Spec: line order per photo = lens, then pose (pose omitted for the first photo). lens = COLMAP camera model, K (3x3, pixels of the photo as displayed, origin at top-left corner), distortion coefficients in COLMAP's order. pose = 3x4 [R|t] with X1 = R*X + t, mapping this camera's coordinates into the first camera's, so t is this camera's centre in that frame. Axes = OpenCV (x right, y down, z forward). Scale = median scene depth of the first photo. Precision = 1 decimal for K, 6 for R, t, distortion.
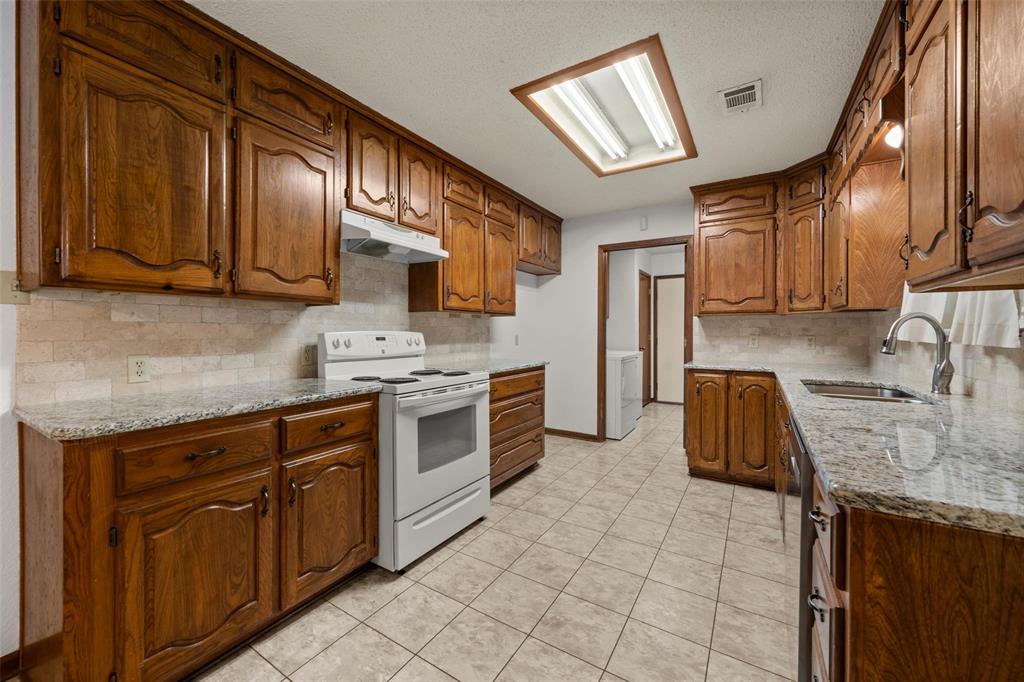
lens RADIAL K [[417.0, 0, 508.8], [0, 417.0, 334.1], [0, 0, 1]] dist [-0.000610, -0.000186]
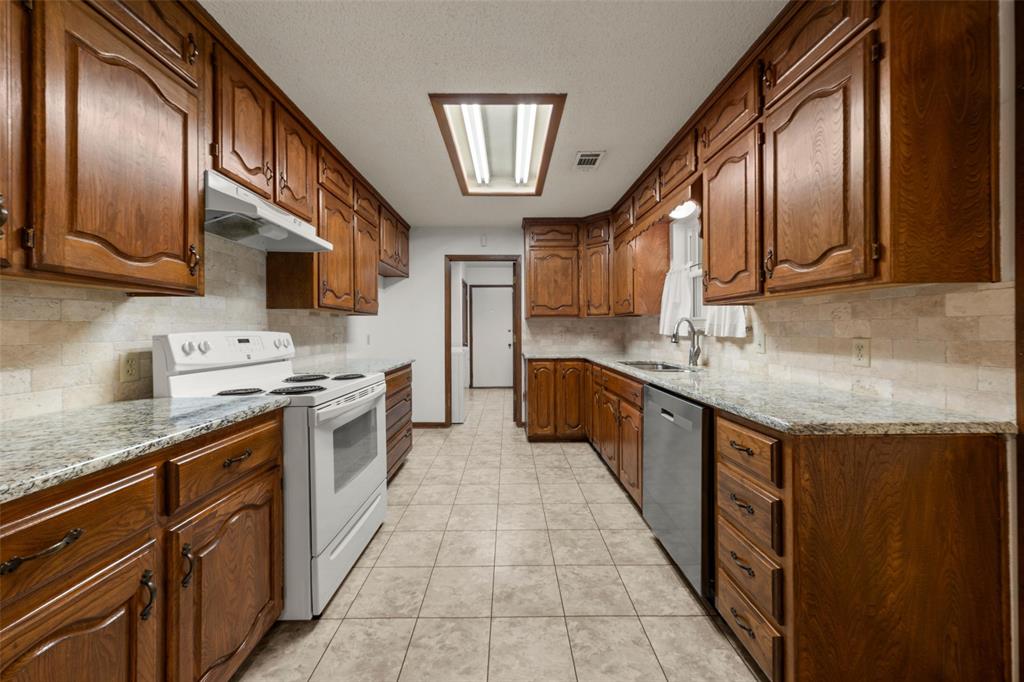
lens RADIAL K [[357.1, 0, 508.9], [0, 357.1, 330.9], [0, 0, 1]] dist [0.000436, 0.000009]
pose [[0.827600, -0.006923, 0.561276, -0.286544], [0.010449, 0.999941, -0.003073, -0.000749], [-0.561221, 0.008408, 0.827623, 0.149877]]
